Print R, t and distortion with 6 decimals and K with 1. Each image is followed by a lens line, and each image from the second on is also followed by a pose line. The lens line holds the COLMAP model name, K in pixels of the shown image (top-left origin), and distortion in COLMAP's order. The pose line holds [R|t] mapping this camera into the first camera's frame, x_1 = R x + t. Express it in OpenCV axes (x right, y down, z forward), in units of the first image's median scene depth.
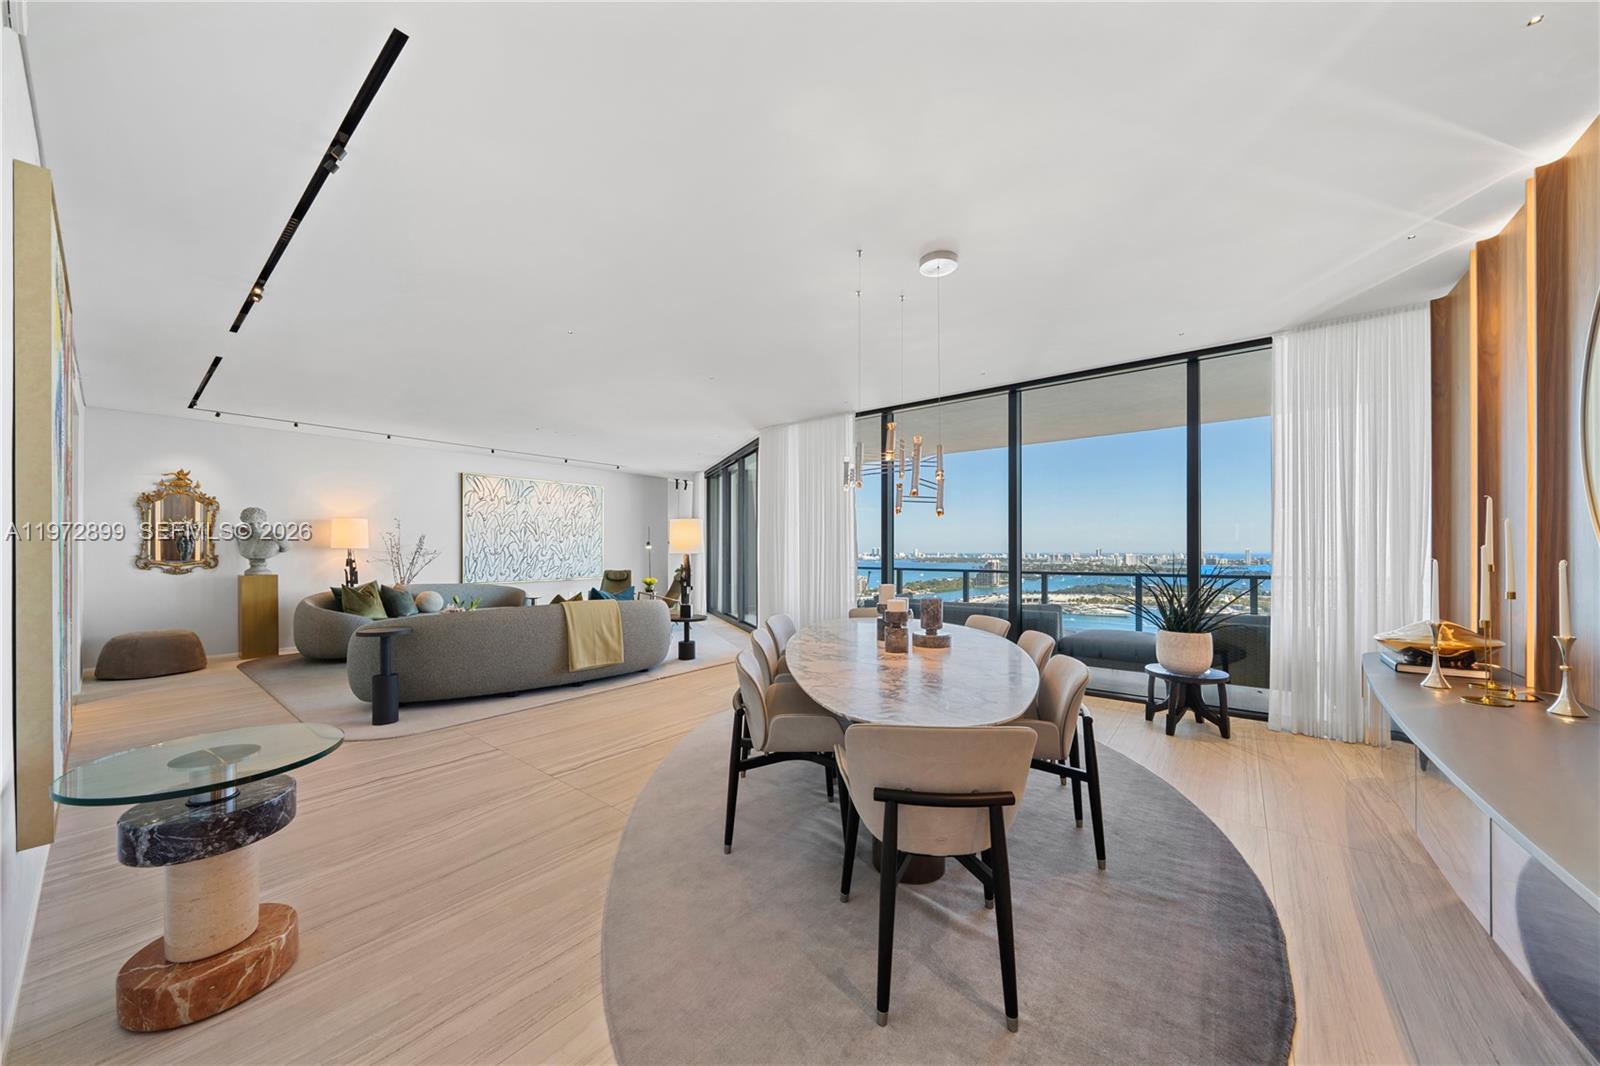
lens RADIAL K [[549.7, 0, 804.5], [0, 549.7, 547.1], [0, 0, 1]] dist [-0.005645, -0.000101]
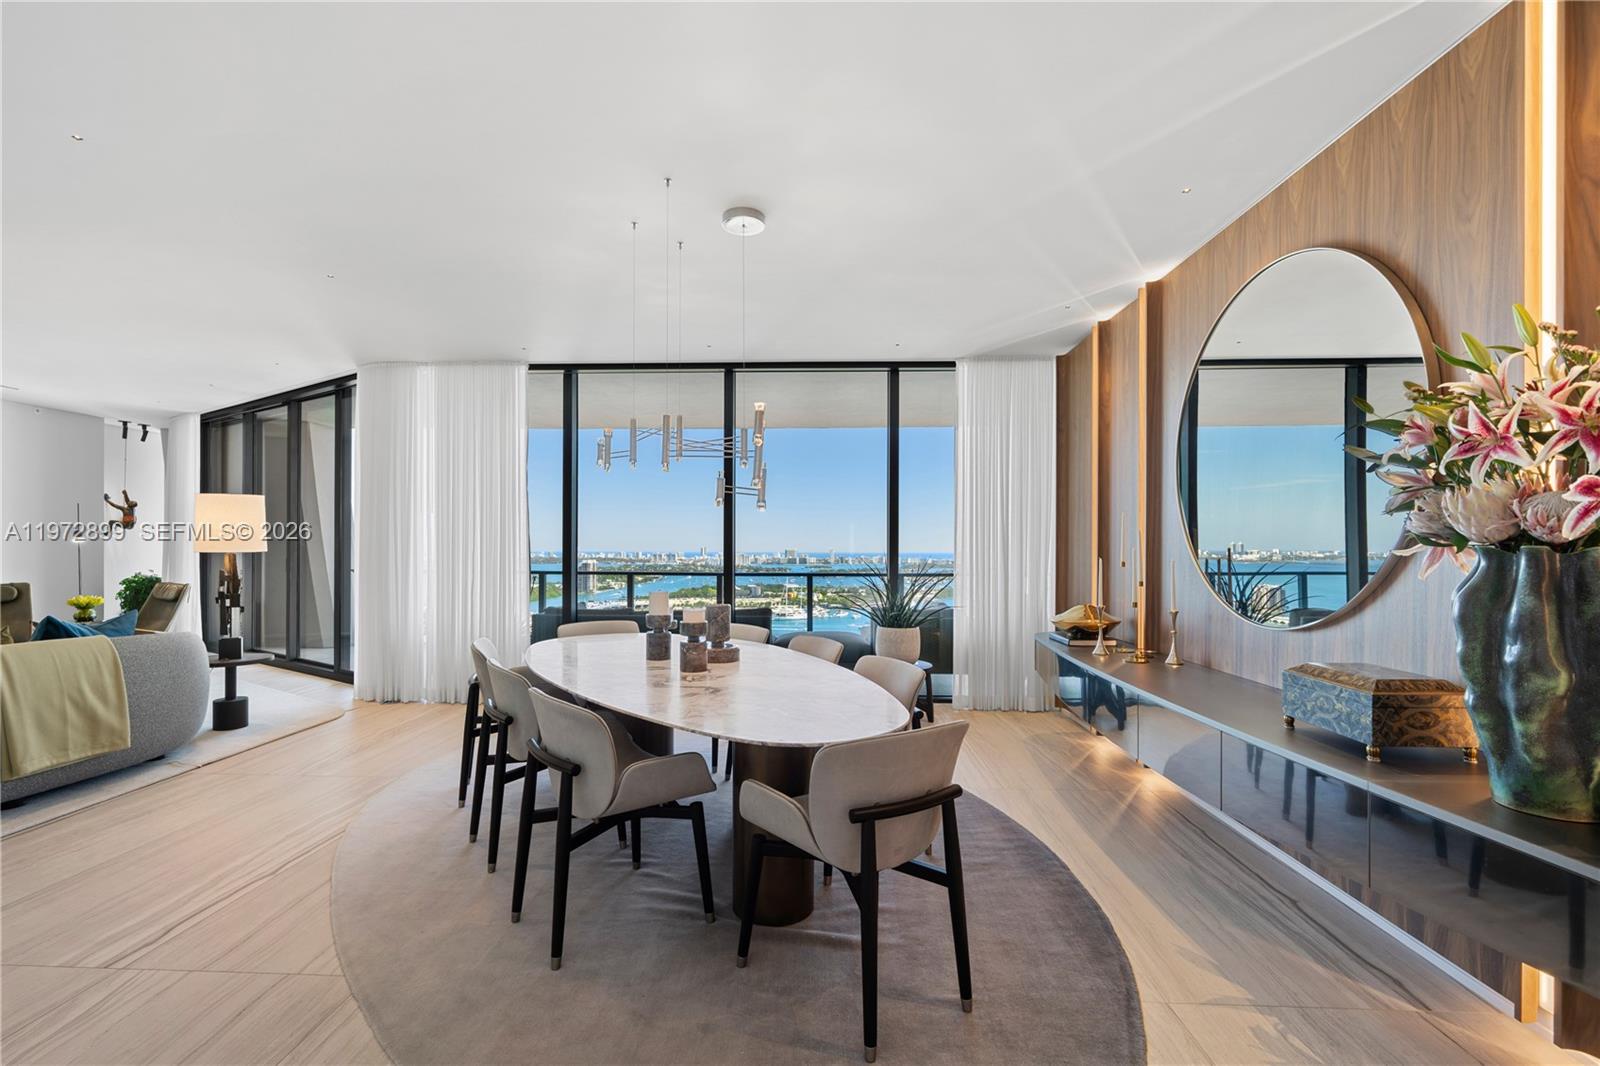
lens RADIAL K [[687.3, 0, 790.3], [0, 687.3, 543.2], [0, 0, 1]] dist [-0.002103, 0.000152]
pose [[0.808616, 0.009197, 0.588265, -0.229849], [-0.008387, 0.999956, -0.004105, -0.000371], [-0.588277, -0.001614, 0.808658, 0.048296]]
